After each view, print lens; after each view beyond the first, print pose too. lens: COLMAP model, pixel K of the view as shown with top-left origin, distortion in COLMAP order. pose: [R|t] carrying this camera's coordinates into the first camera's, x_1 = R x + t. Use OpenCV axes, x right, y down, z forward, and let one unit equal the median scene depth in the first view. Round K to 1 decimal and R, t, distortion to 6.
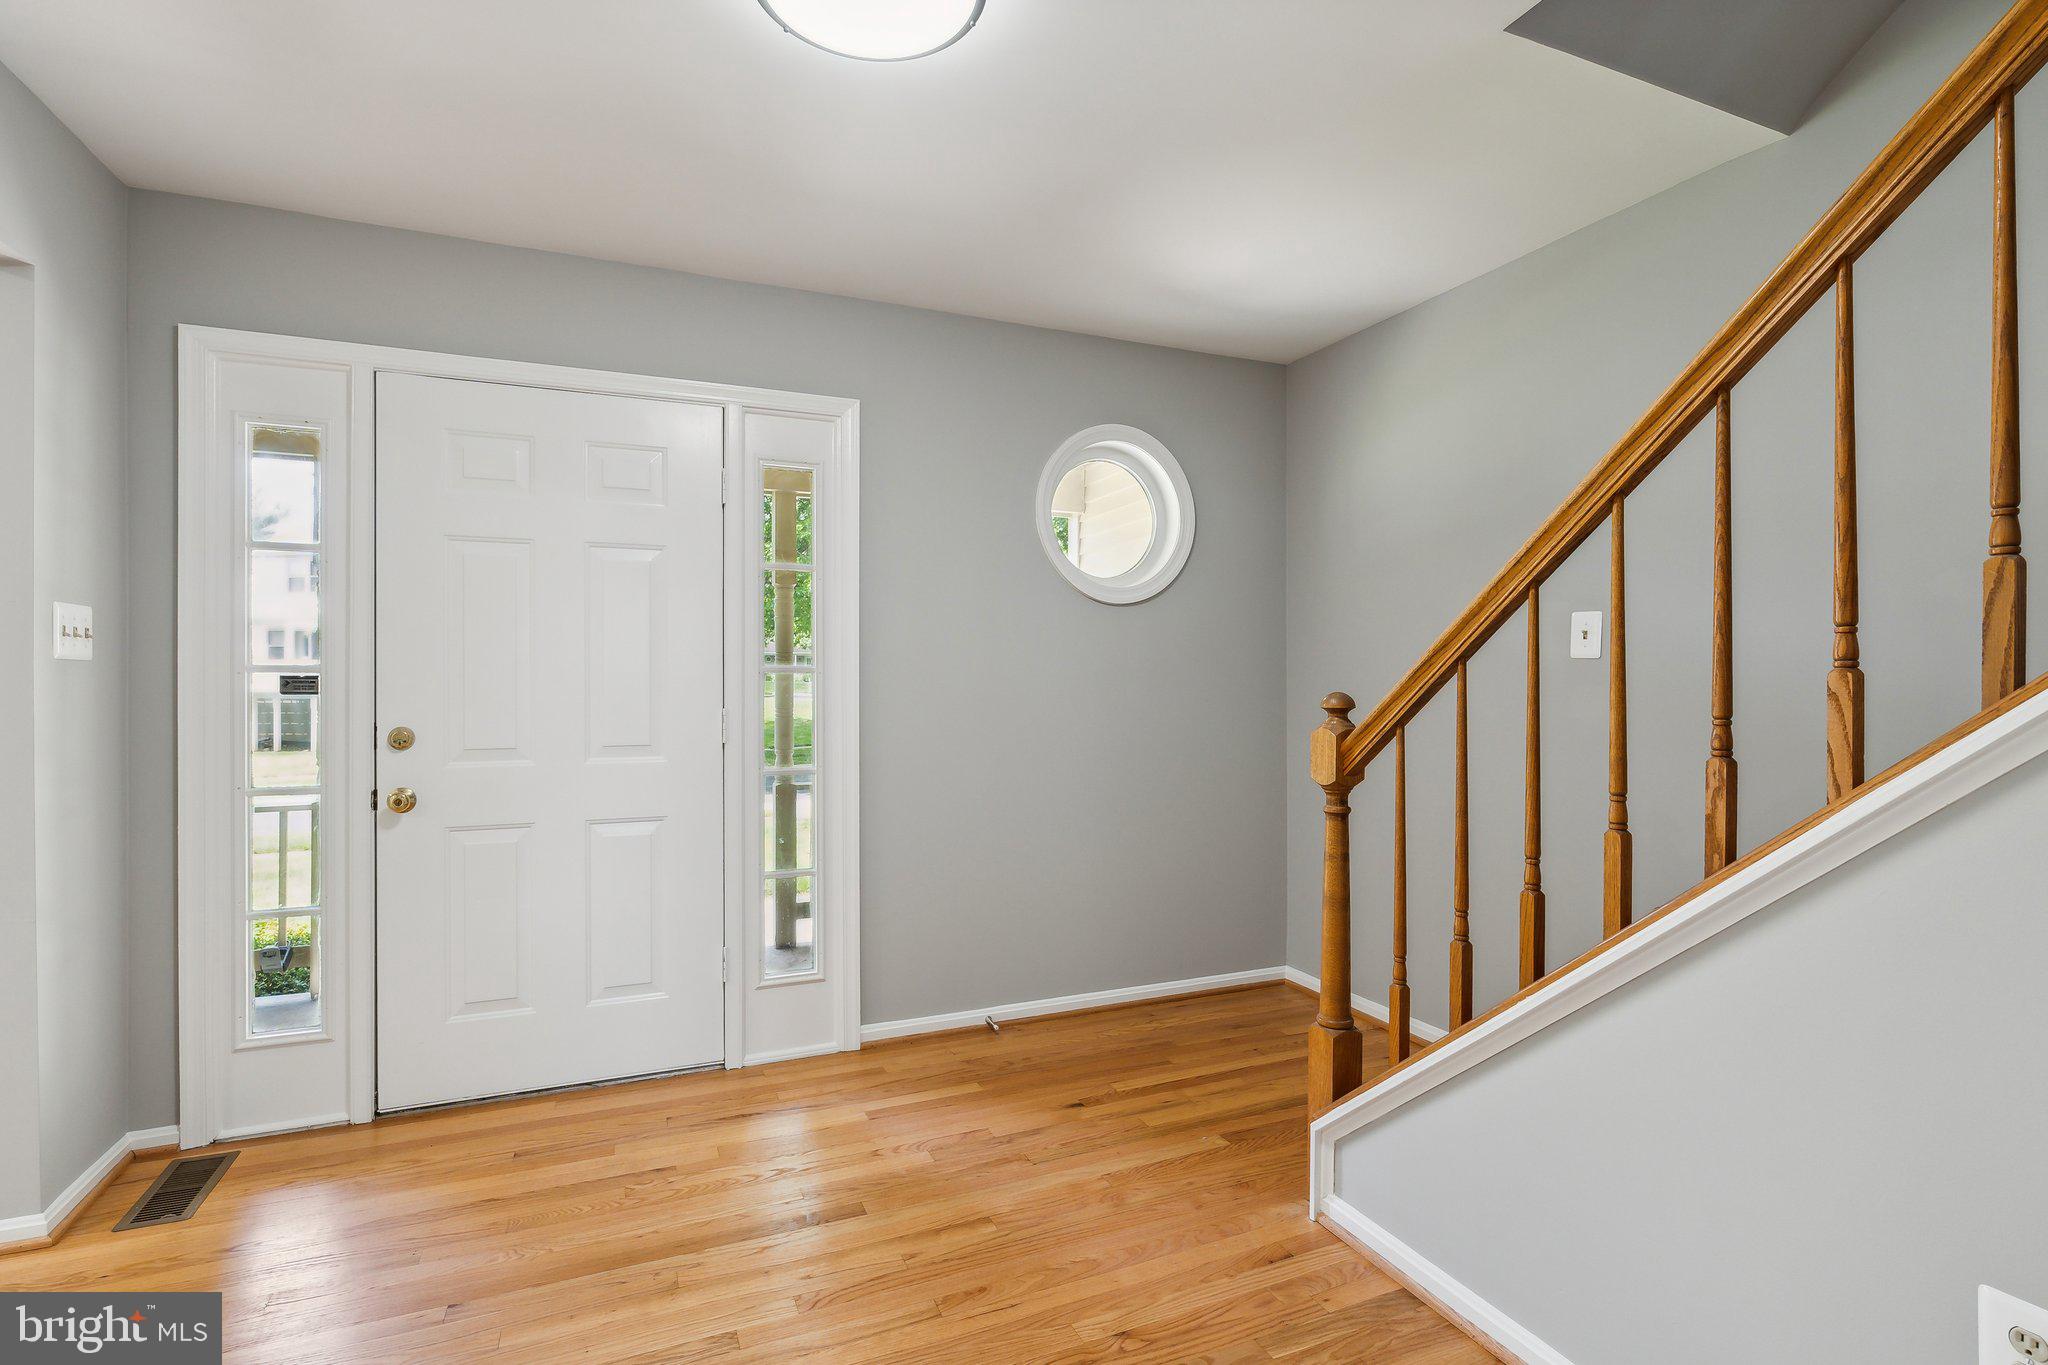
lens RADIAL K [[964.3, 0, 1024.0], [0, 964.3, 682.5], [0, 0, 1]] dist [0.001124, 0.000228]
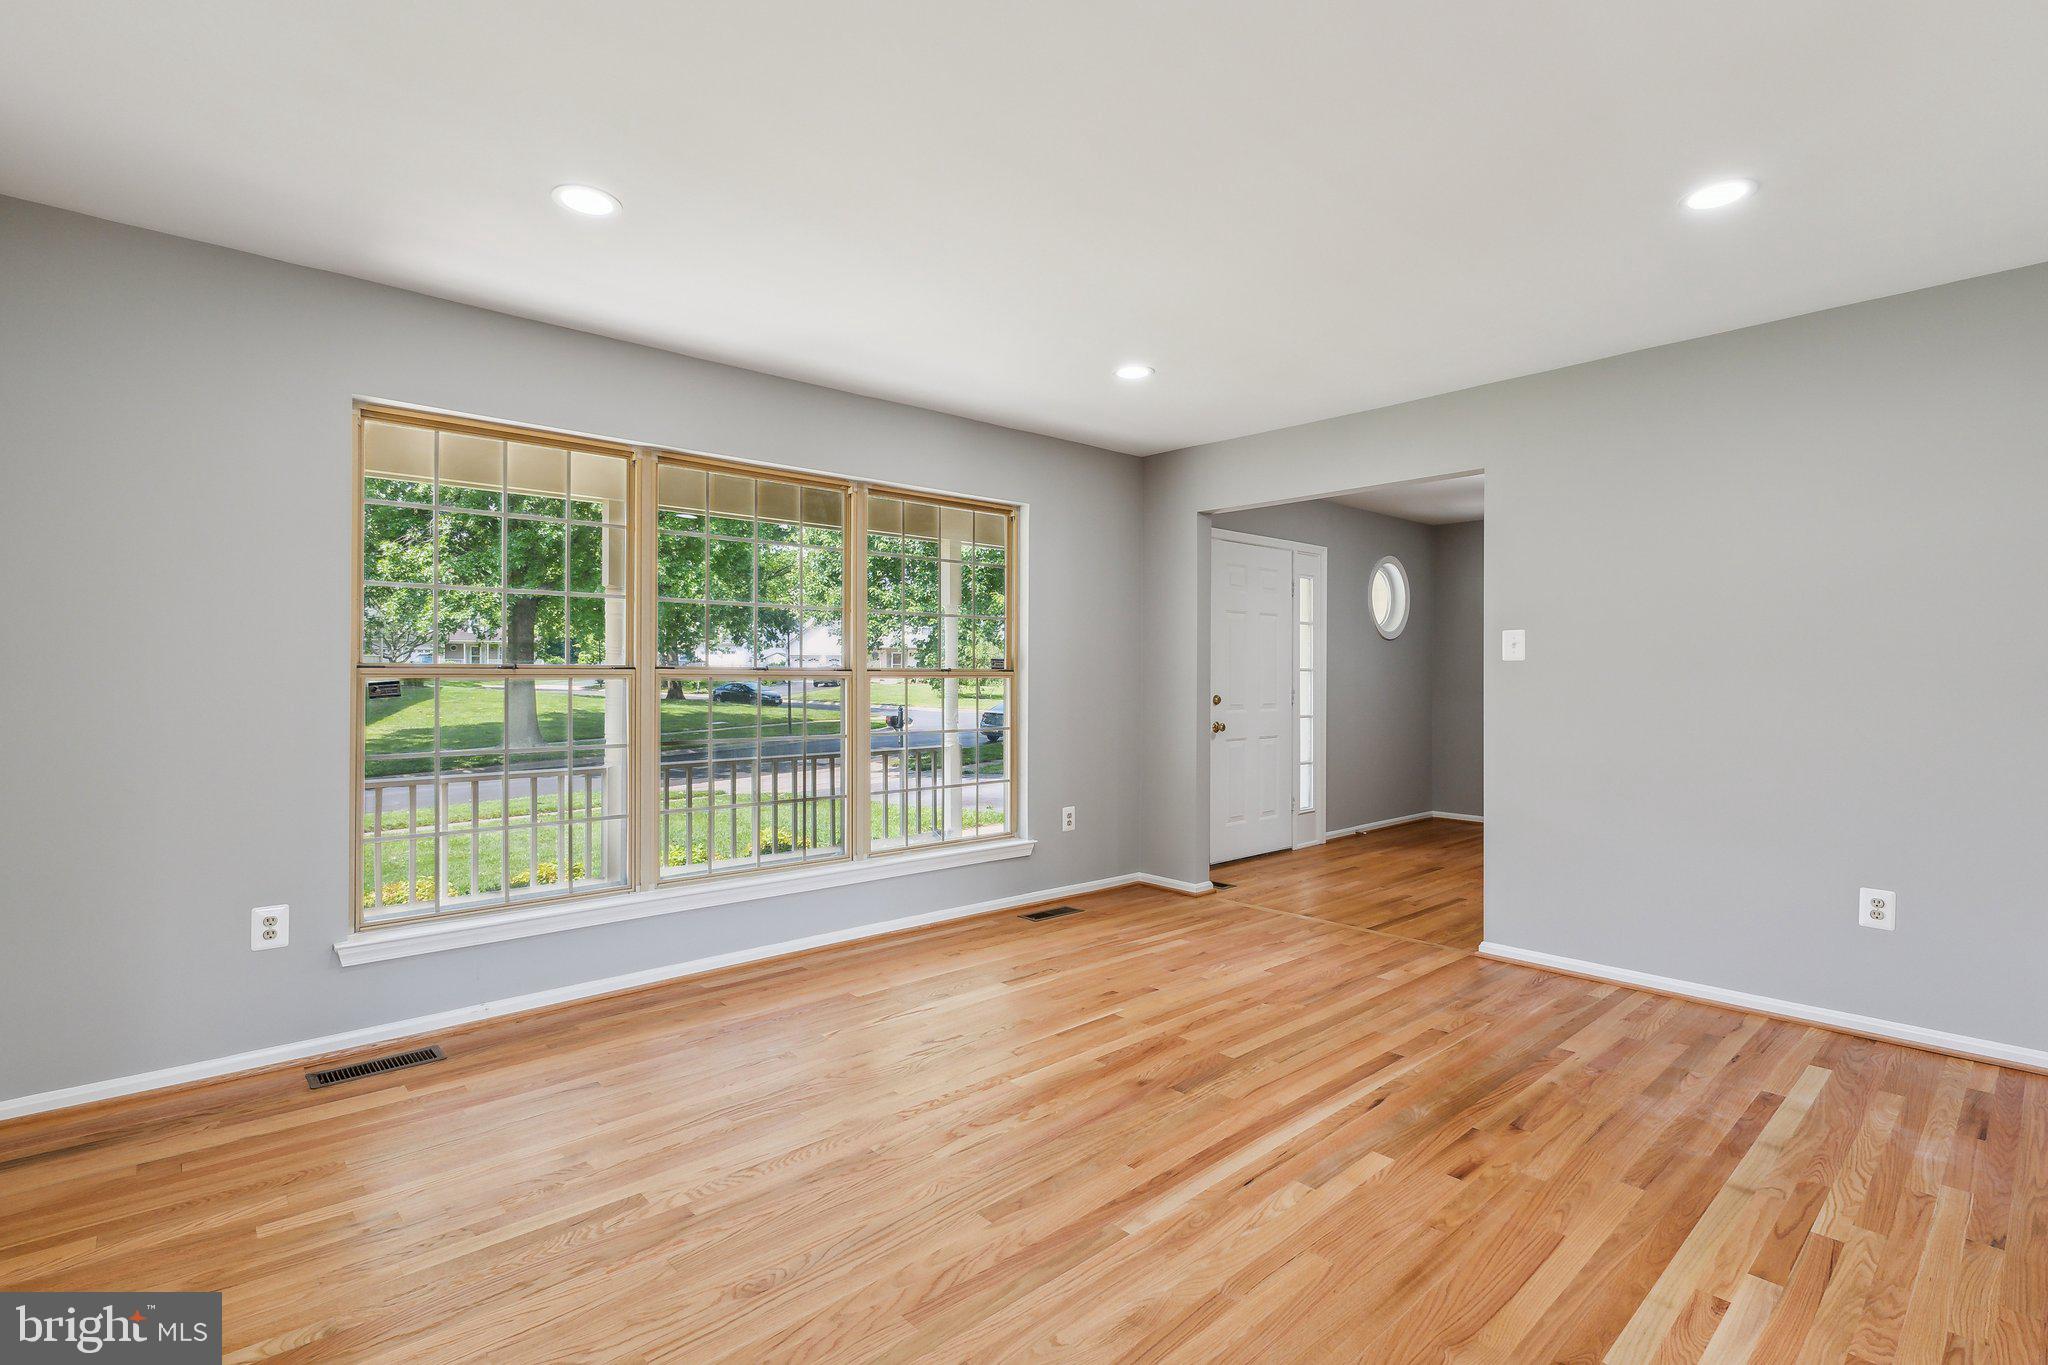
lens RADIAL K [[964.3, 0, 1024.0], [0, 964.3, 682.5], [0, 0, 1]] dist [0.001124, 0.000228]
pose [[0.943064, -0.000735, 0.332609, -1.556287], [0.000116, 0.999998, 0.001881, 0.011320], [-0.332610, -0.001735, 0.943063, -0.845346]]
